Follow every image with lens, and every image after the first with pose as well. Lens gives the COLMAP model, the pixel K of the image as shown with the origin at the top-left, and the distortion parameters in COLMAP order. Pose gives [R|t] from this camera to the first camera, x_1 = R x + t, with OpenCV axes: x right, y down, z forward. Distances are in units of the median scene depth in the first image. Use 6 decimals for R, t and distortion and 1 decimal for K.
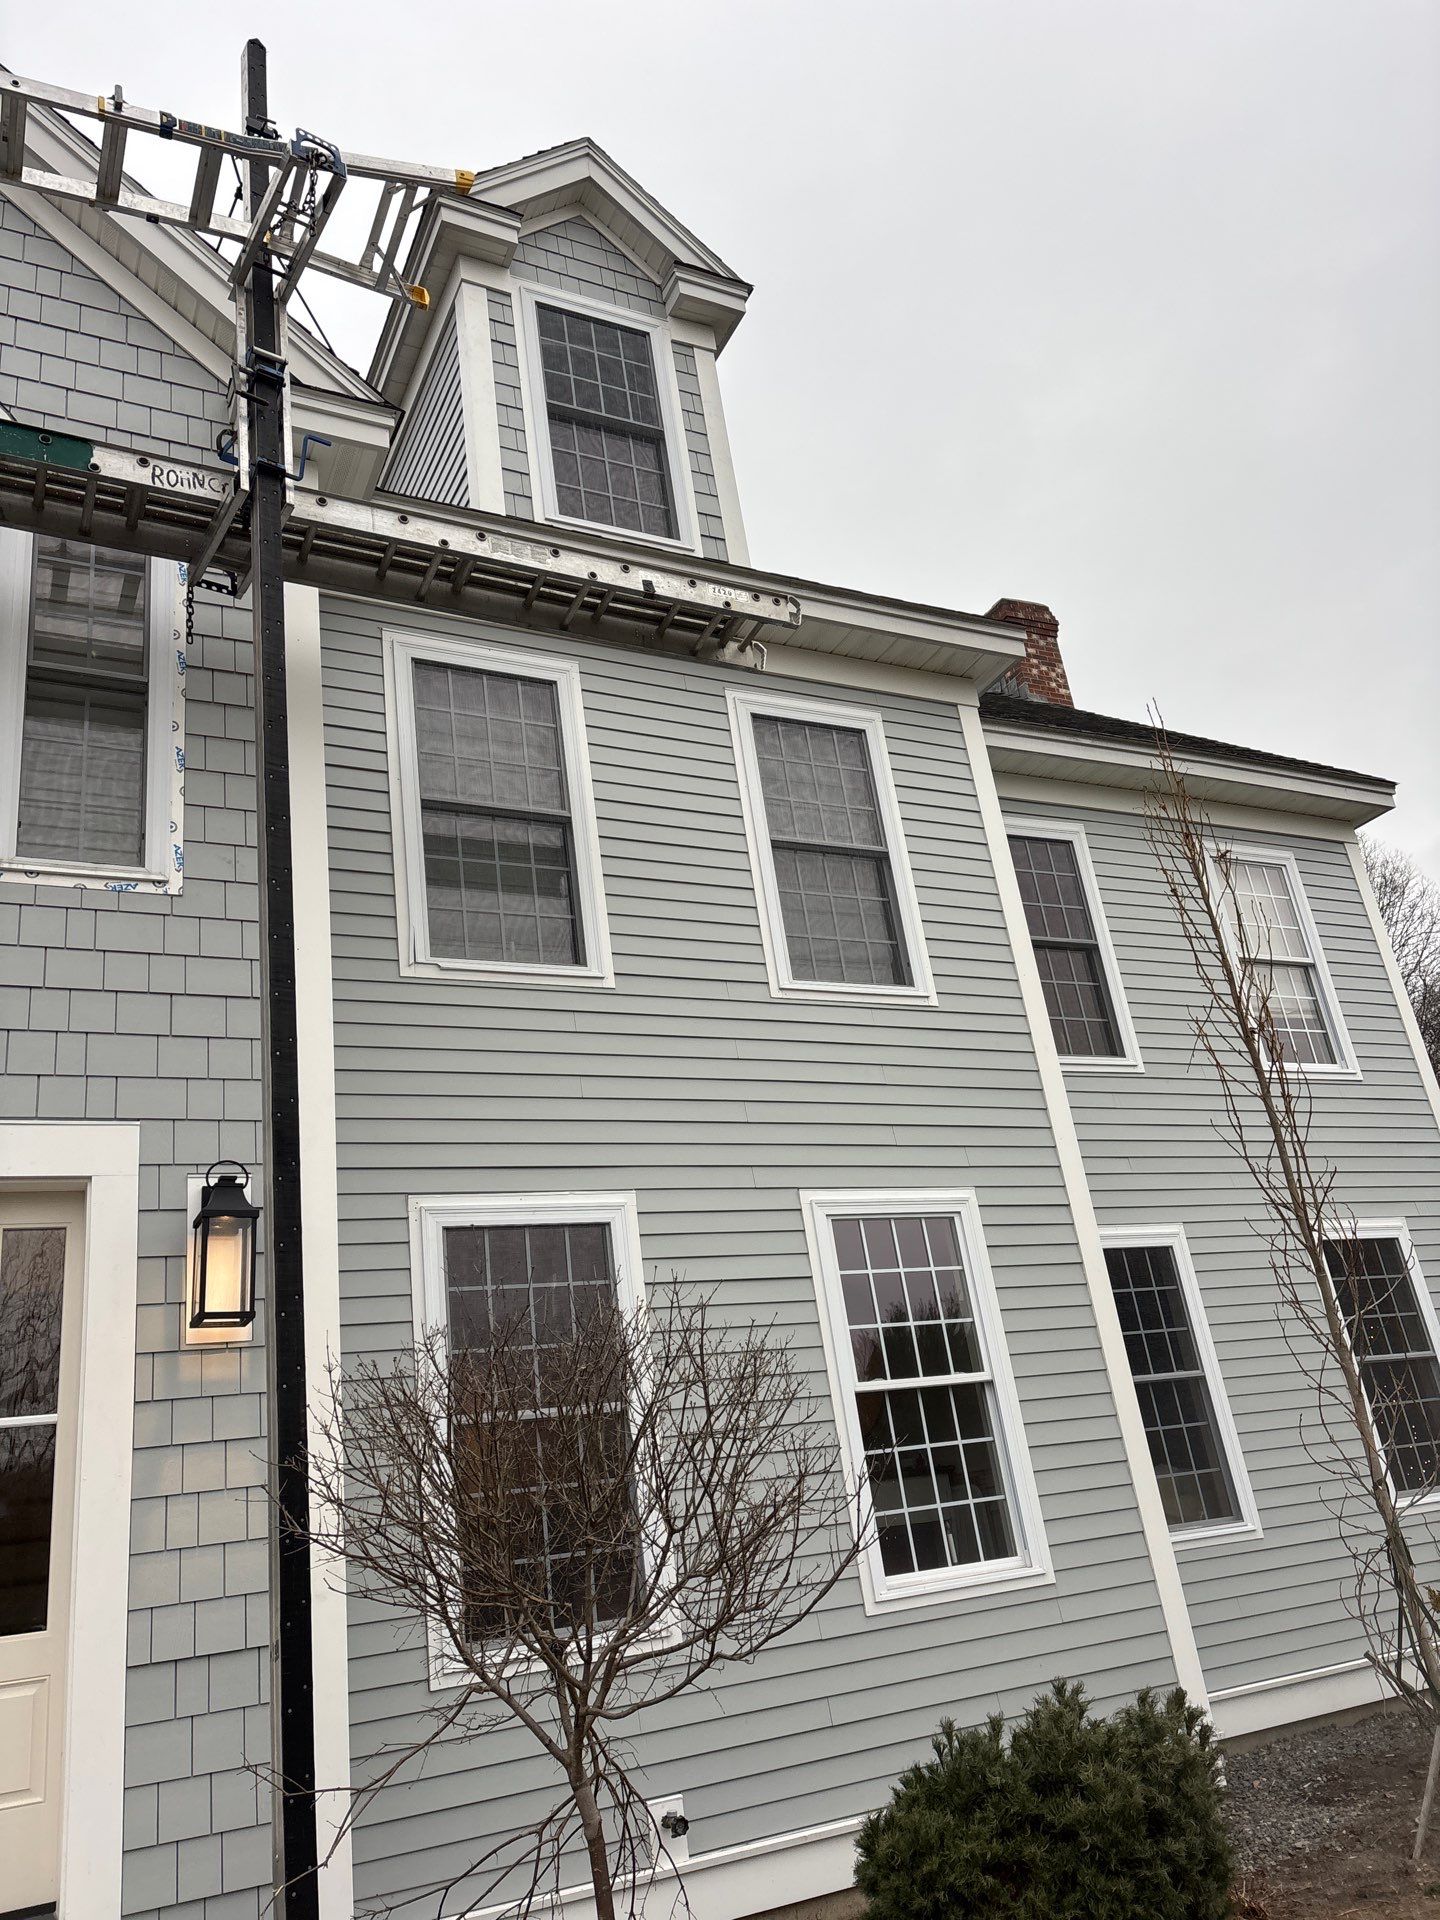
lens RADIAL K [[1431.7, 0, 656.7], [0, 1431.7, 964.7], [0, 0, 1]] dist [0.046986, -0.018702]
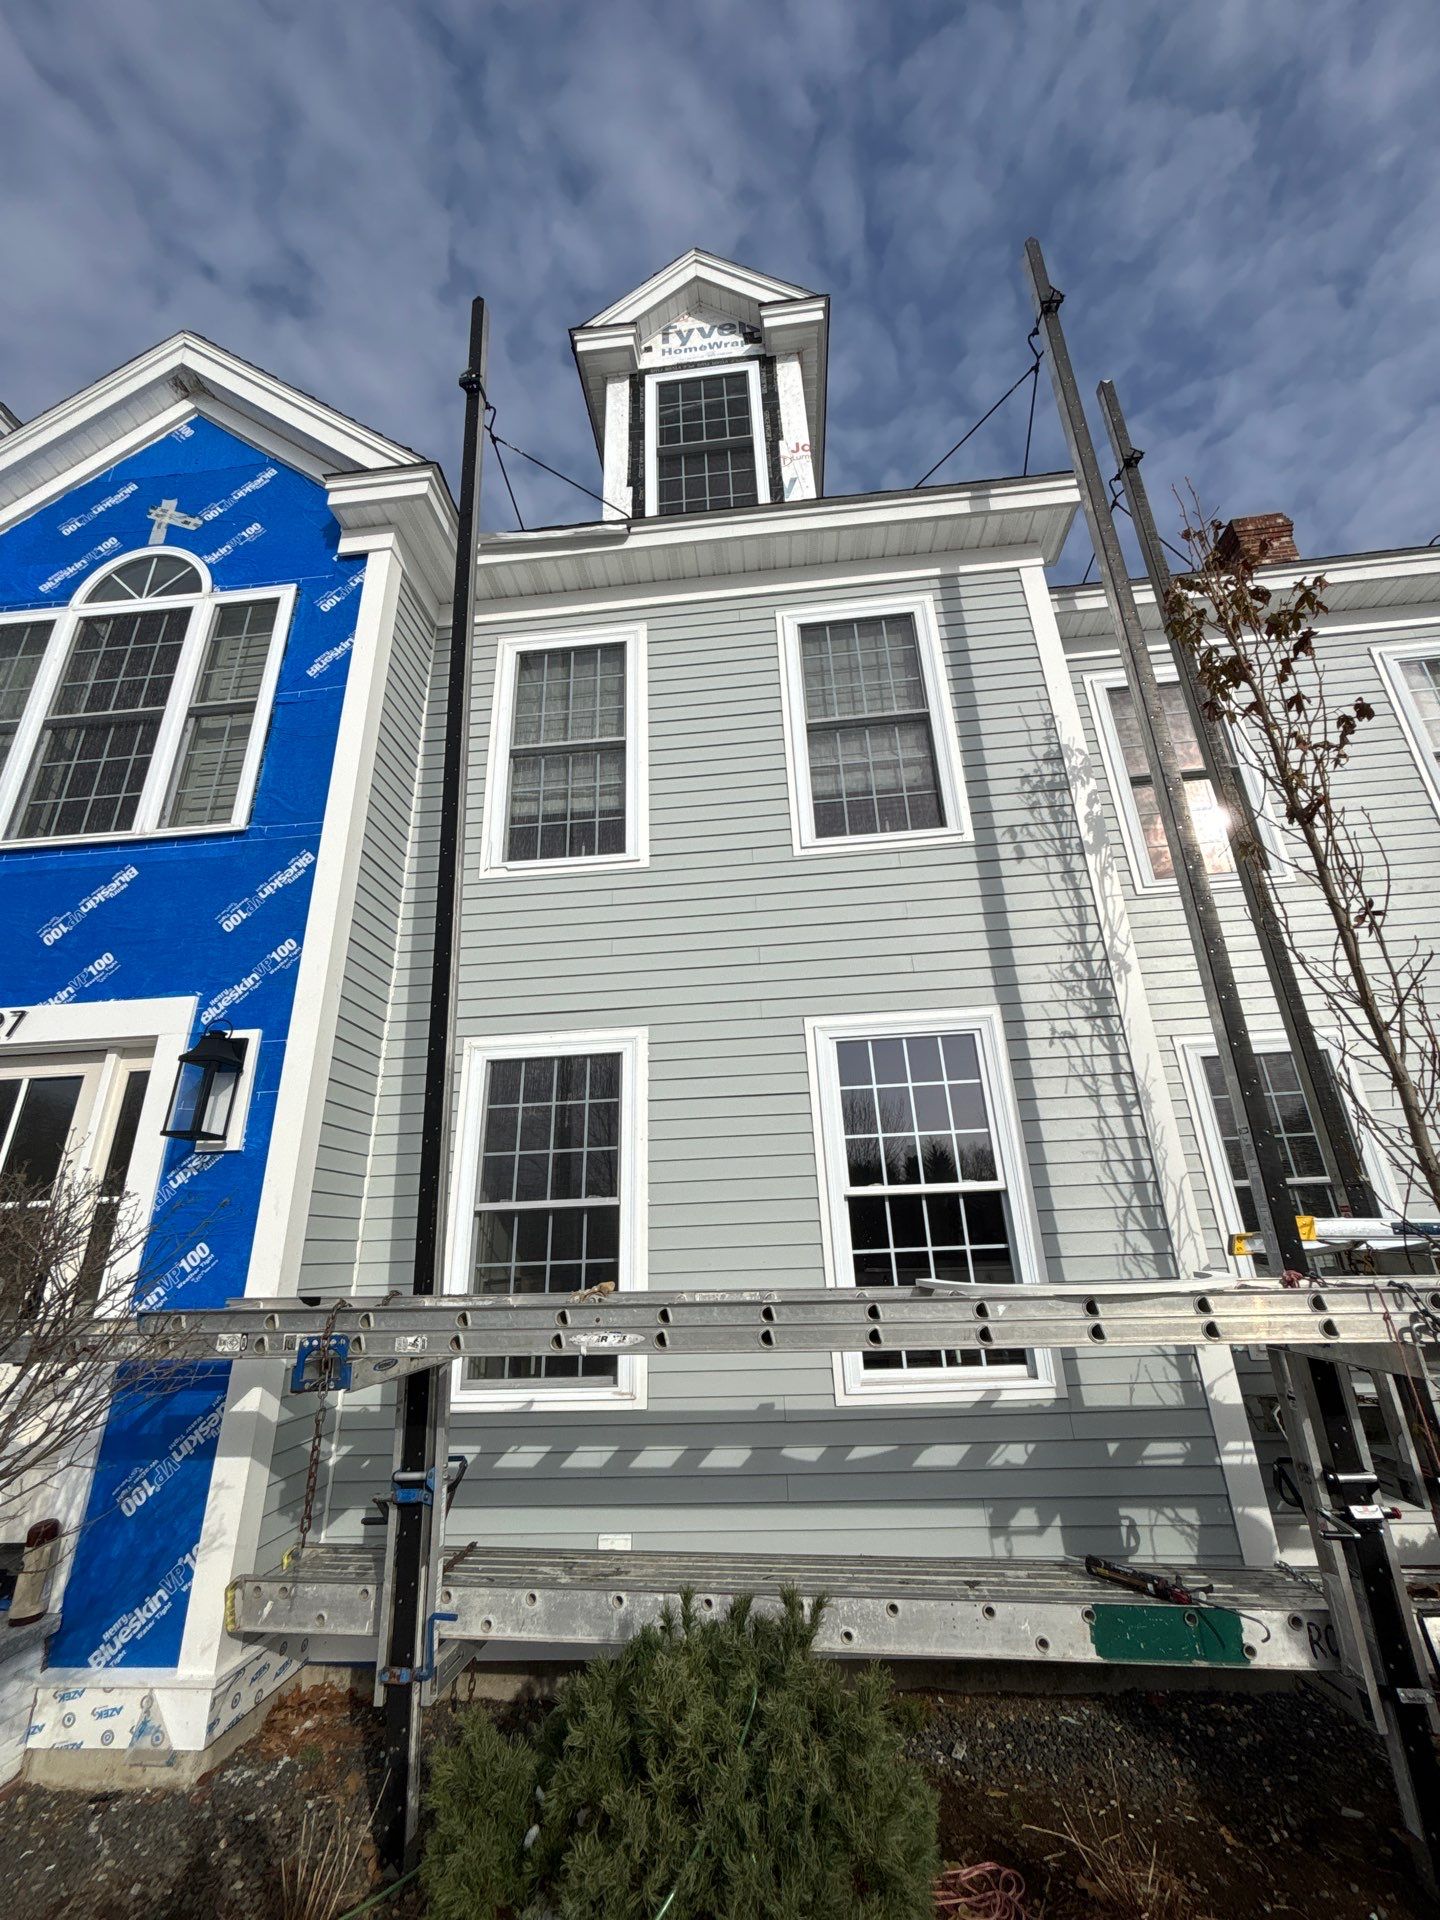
lens RADIAL K [[758.1, 0, 720.4], [0, 758.1, 959.3], [0, 0, 1]] dist [0.004370, 0.000053]
pose [[0.856650, -0.092519, -0.507534, 0.350599], [0.127021, 0.991328, 0.033683, 0.082119], [0.500017, -0.093322, 0.860973, 0.450244]]
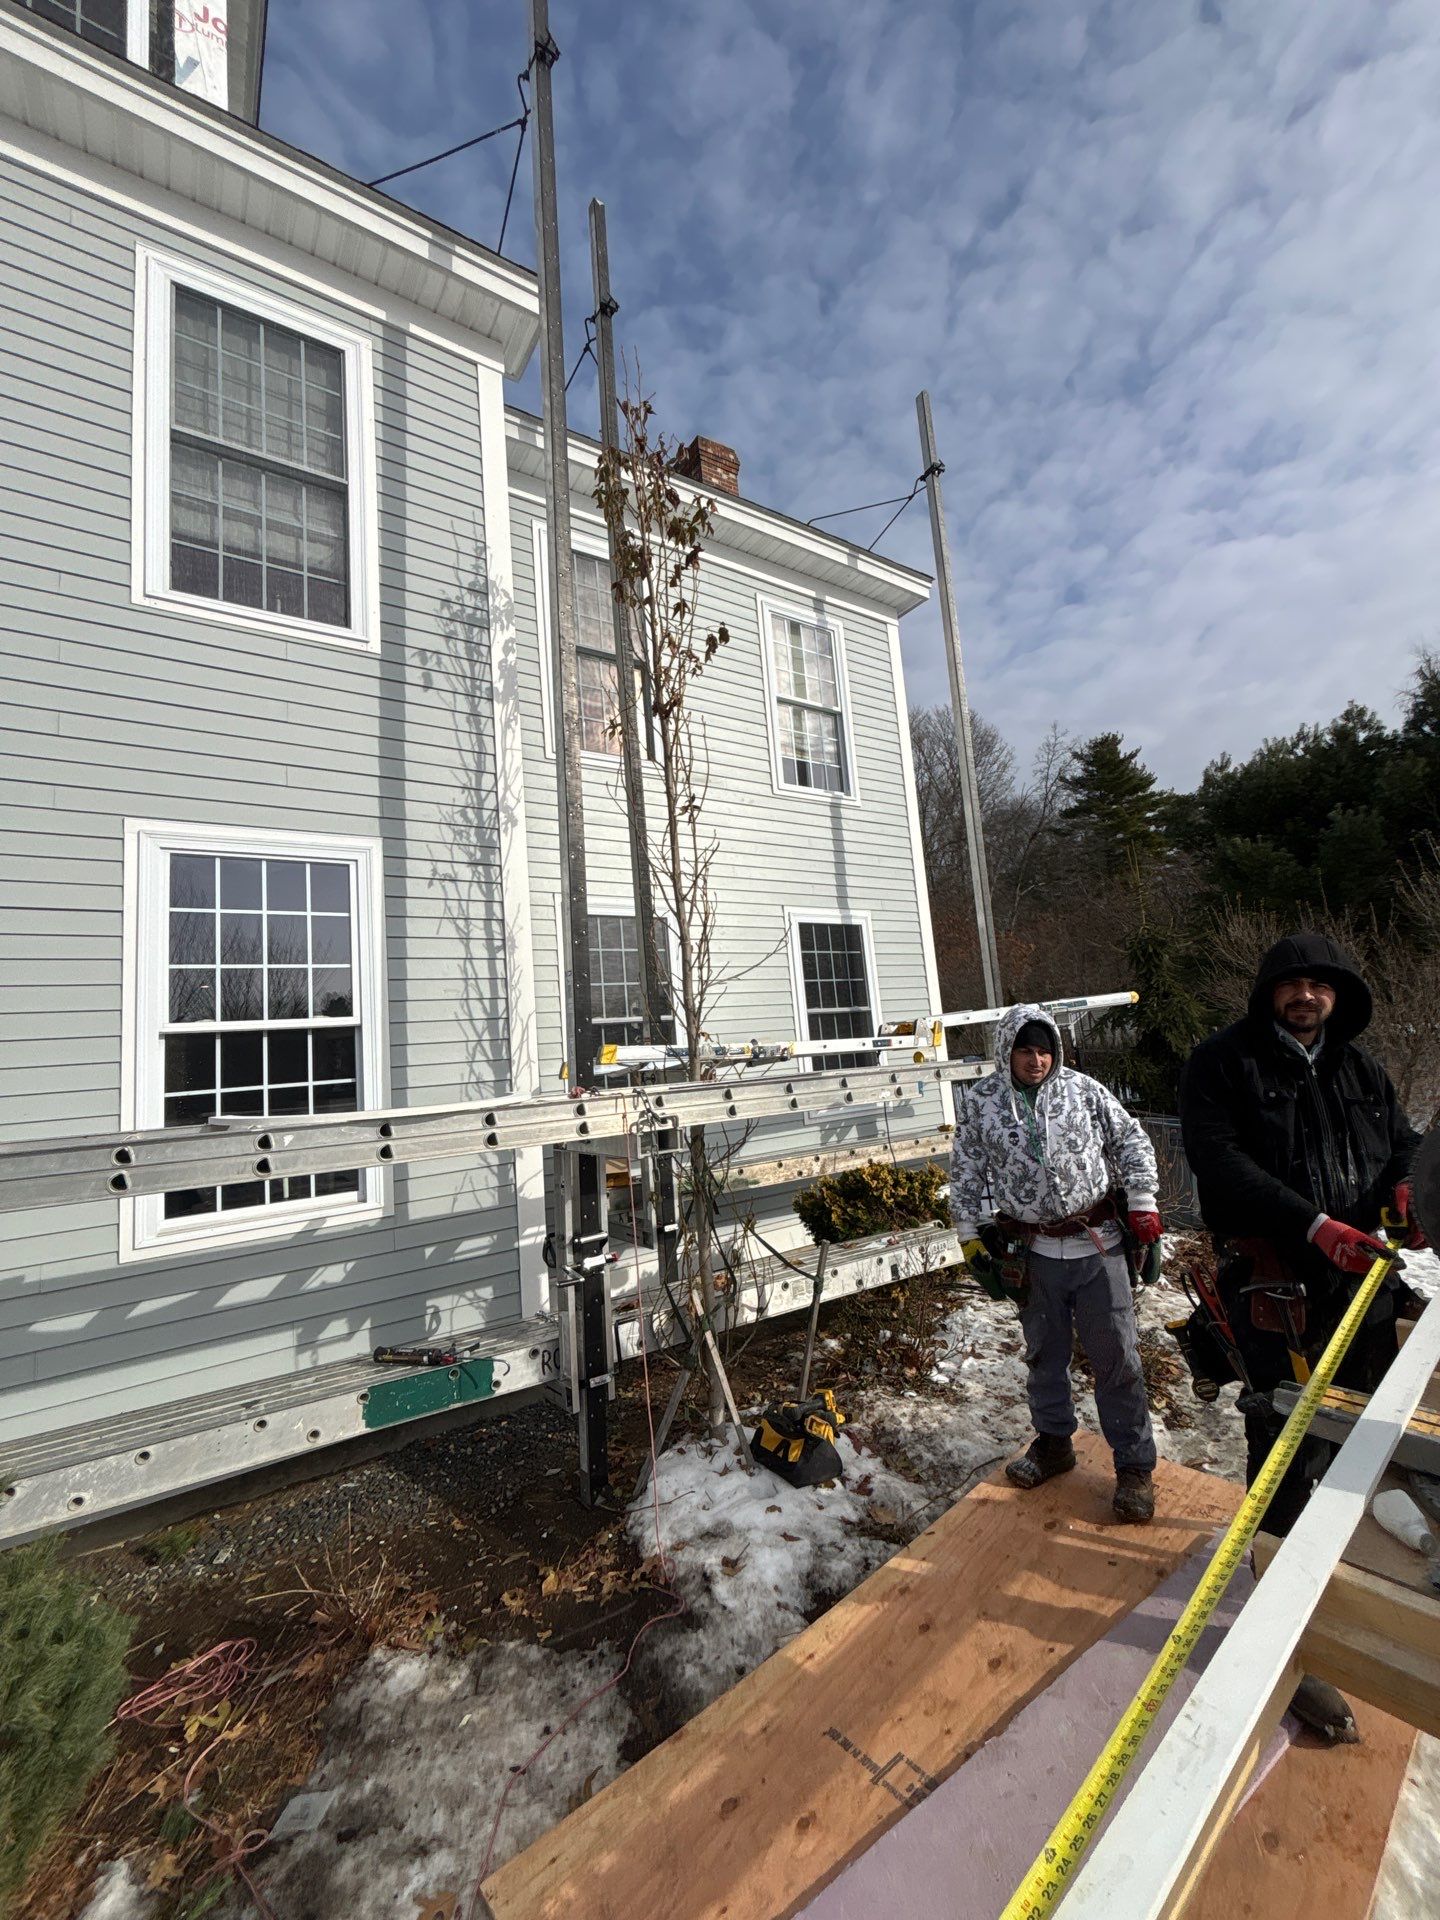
lens RADIAL K [[758.1, 0, 692.8], [0, 758.1, 954.0], [0, 0, 1]] dist [0.004370, 0.000053]
pose [[0.991120, 0.063079, 0.117056, 0.400517], [-0.088693, 0.969487, 0.228537, 0.099539], [-0.099069, -0.236889, 0.966472, 0.480679]]
